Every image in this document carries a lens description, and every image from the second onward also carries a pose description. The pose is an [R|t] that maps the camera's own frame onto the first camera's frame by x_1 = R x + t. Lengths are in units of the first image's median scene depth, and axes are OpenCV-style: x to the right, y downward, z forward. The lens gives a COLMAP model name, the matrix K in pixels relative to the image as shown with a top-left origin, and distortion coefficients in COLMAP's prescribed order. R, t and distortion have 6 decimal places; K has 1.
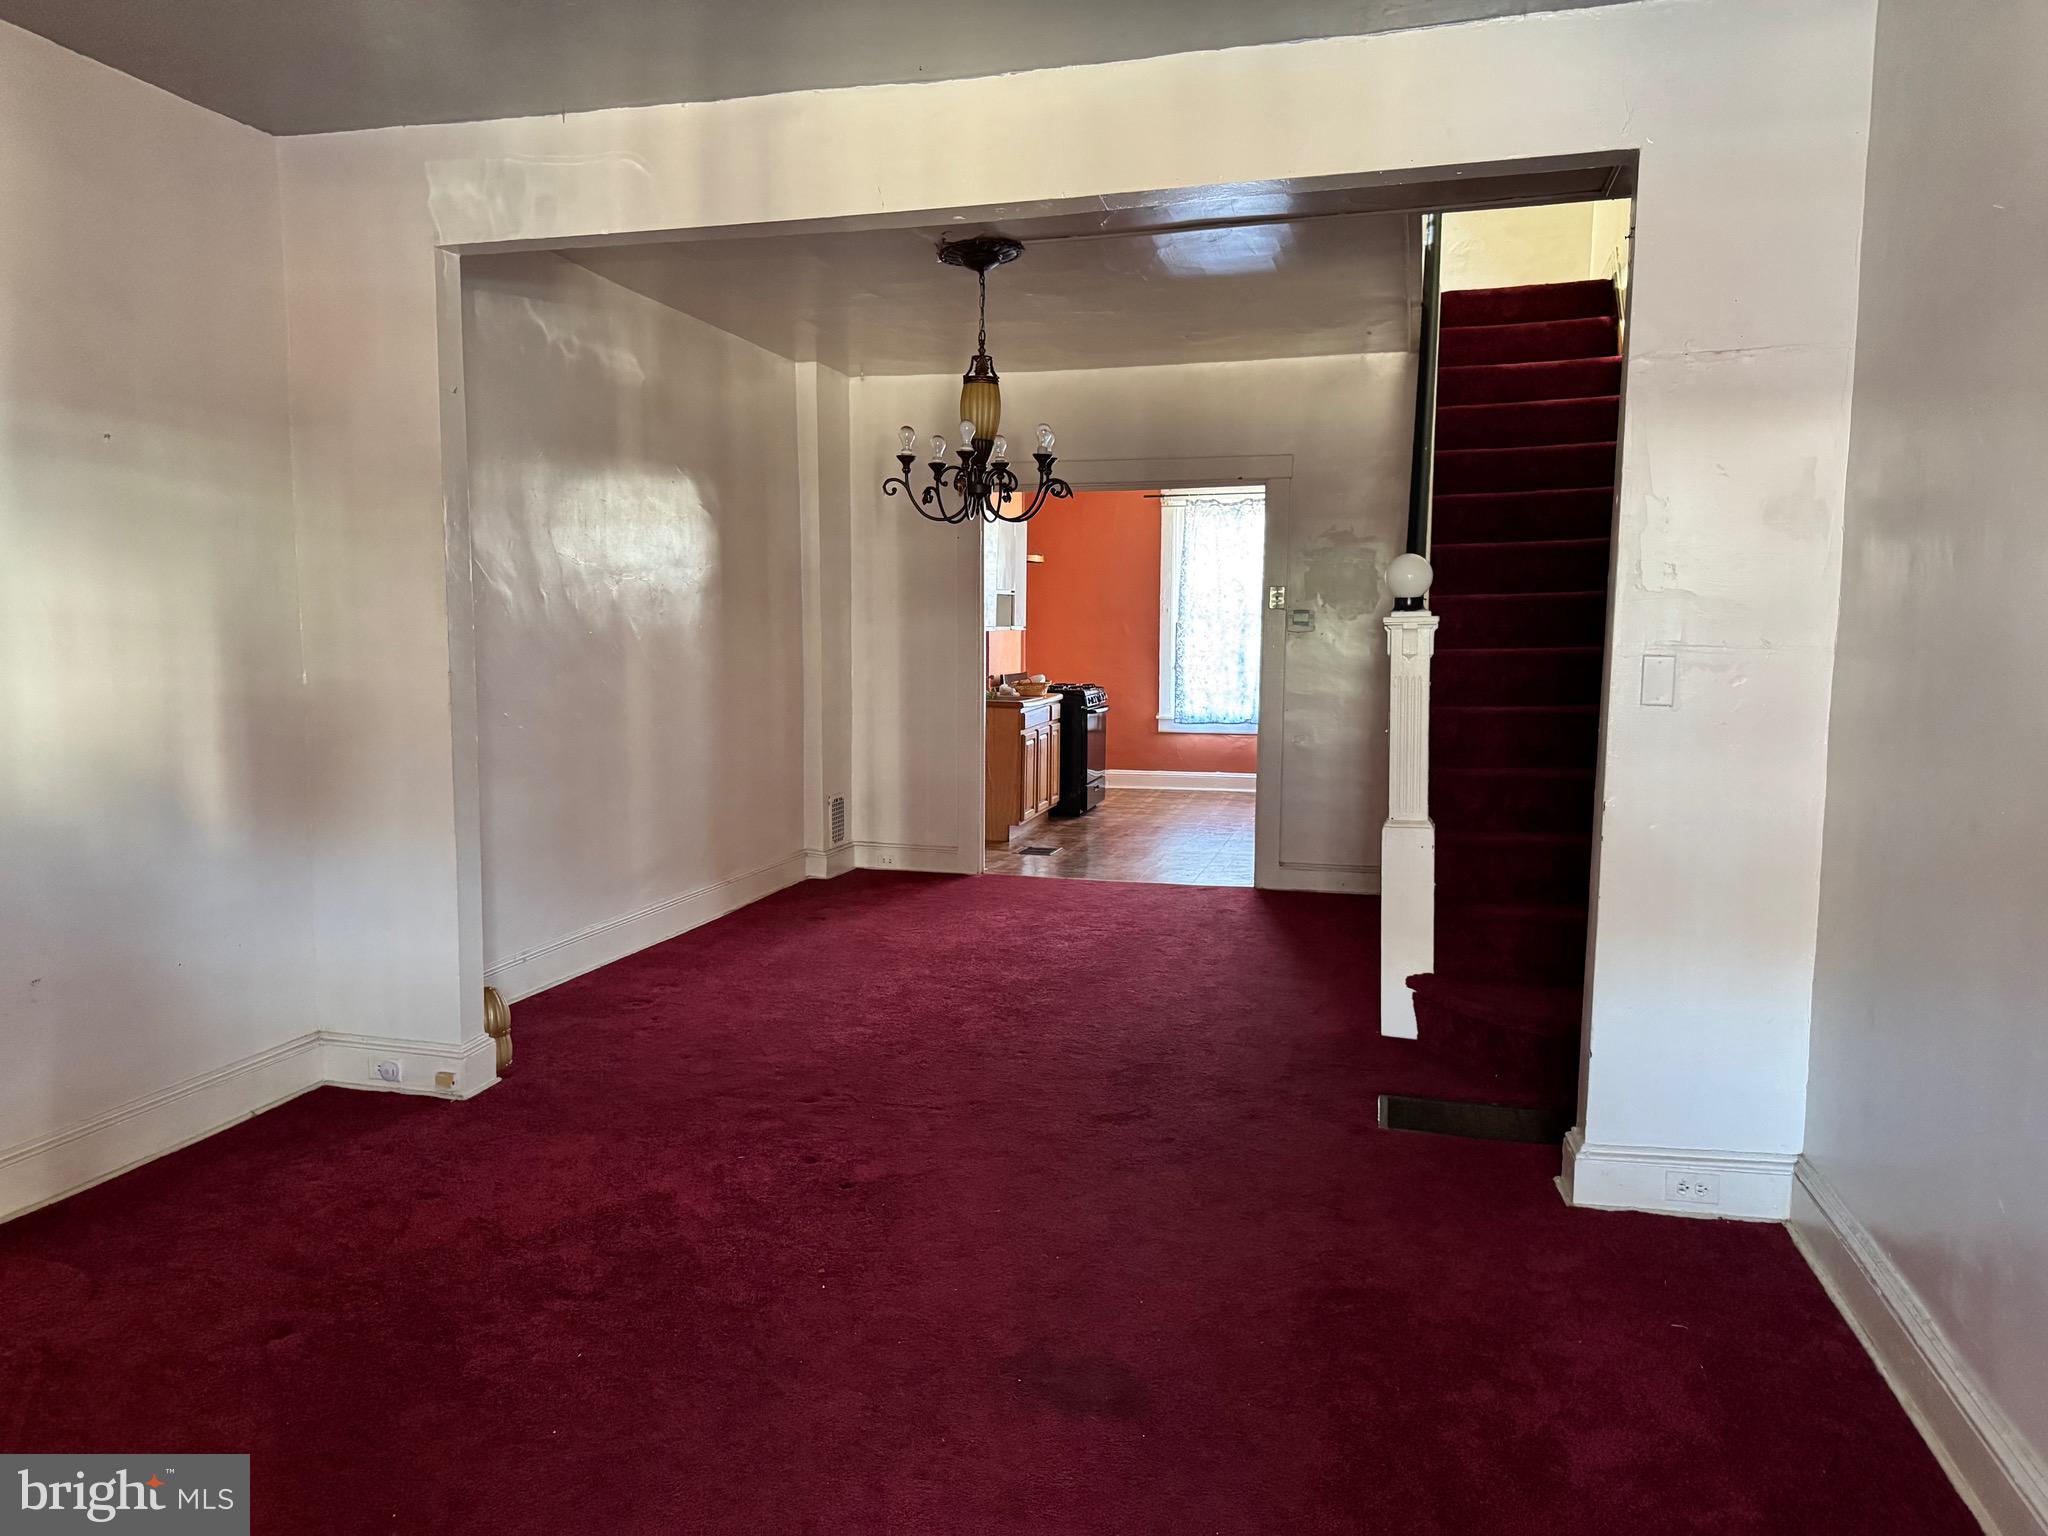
lens RADIAL K [[1446.2, 0, 1021.7], [0, 1446.2, 801.4], [0, 0, 1]] dist [0.091794, -0.109562]
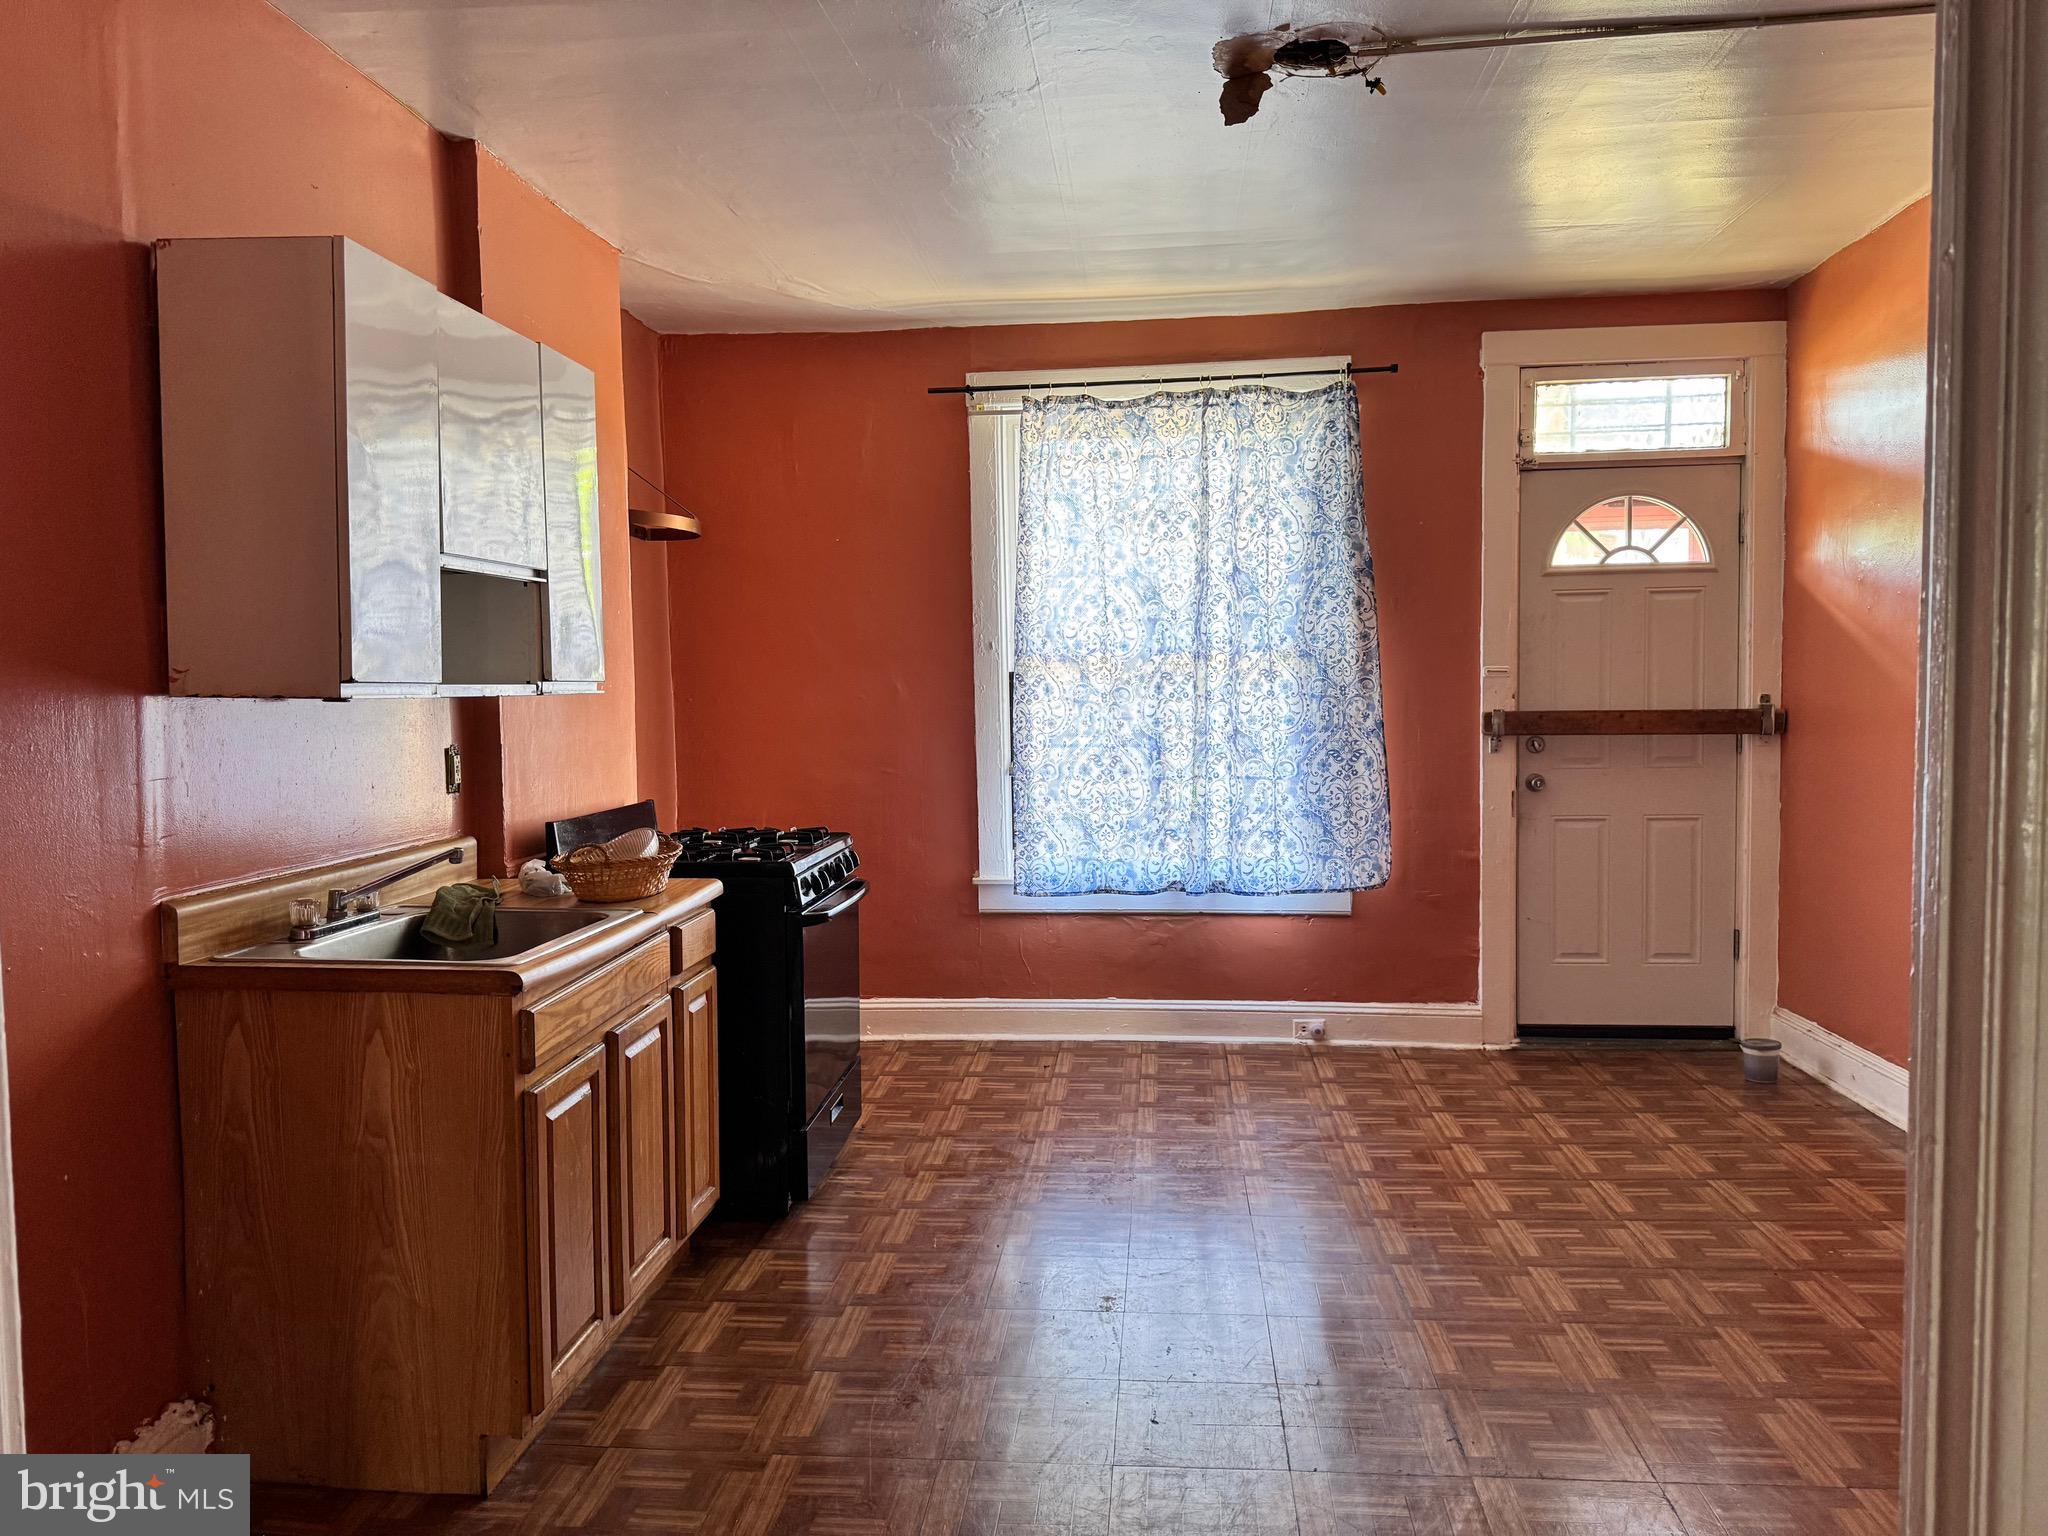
lens RADIAL K [[1446.2, 0, 1015.0], [0, 1446.2, 773.1], [0, 0, 1]] dist [0.091794, -0.109562]
pose [[0.987894, -0.028840, 0.152426, 0.085786], [0.037703, 0.997742, -0.055576, -0.147722], [-0.150479, 0.060650, 0.986751, 1.233745]]
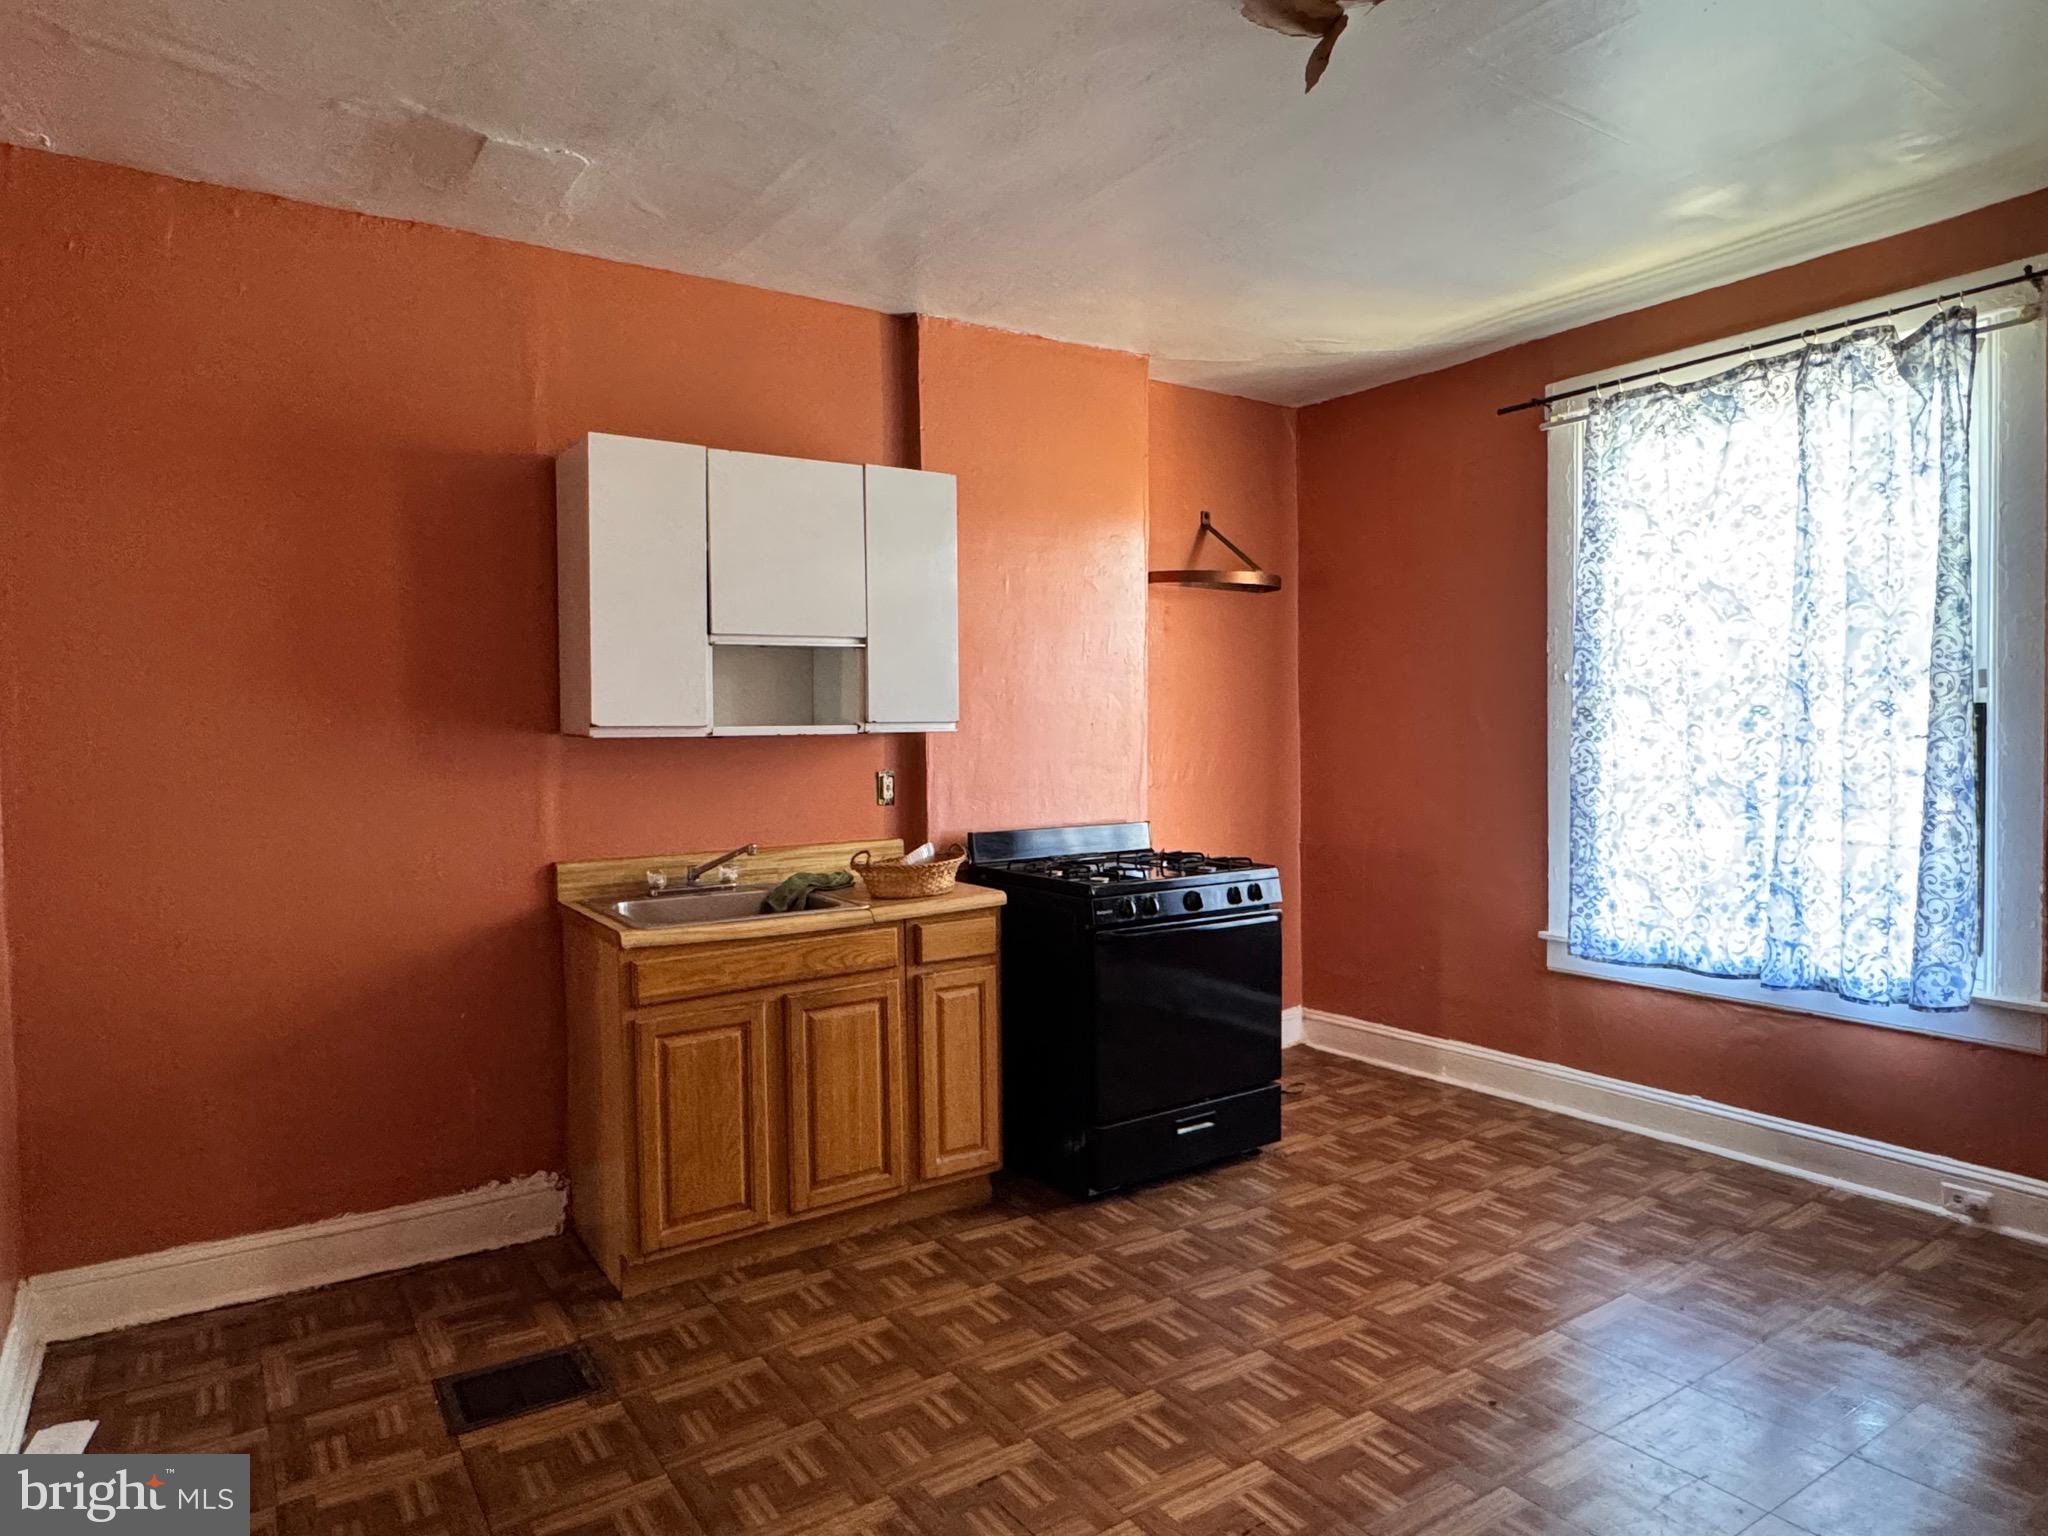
lens RADIAL K [[1248.6, 0, 1012.4], [0, 1248.6, 771.9], [0, 0, 1]] dist [0.008706, -0.007432]
pose [[0.744614, 0.008353, -0.667443, 0.487712], [-0.061792, 0.996491, -0.056466, -0.166981], [0.664629, 0.083288, 0.742517, 1.410014]]
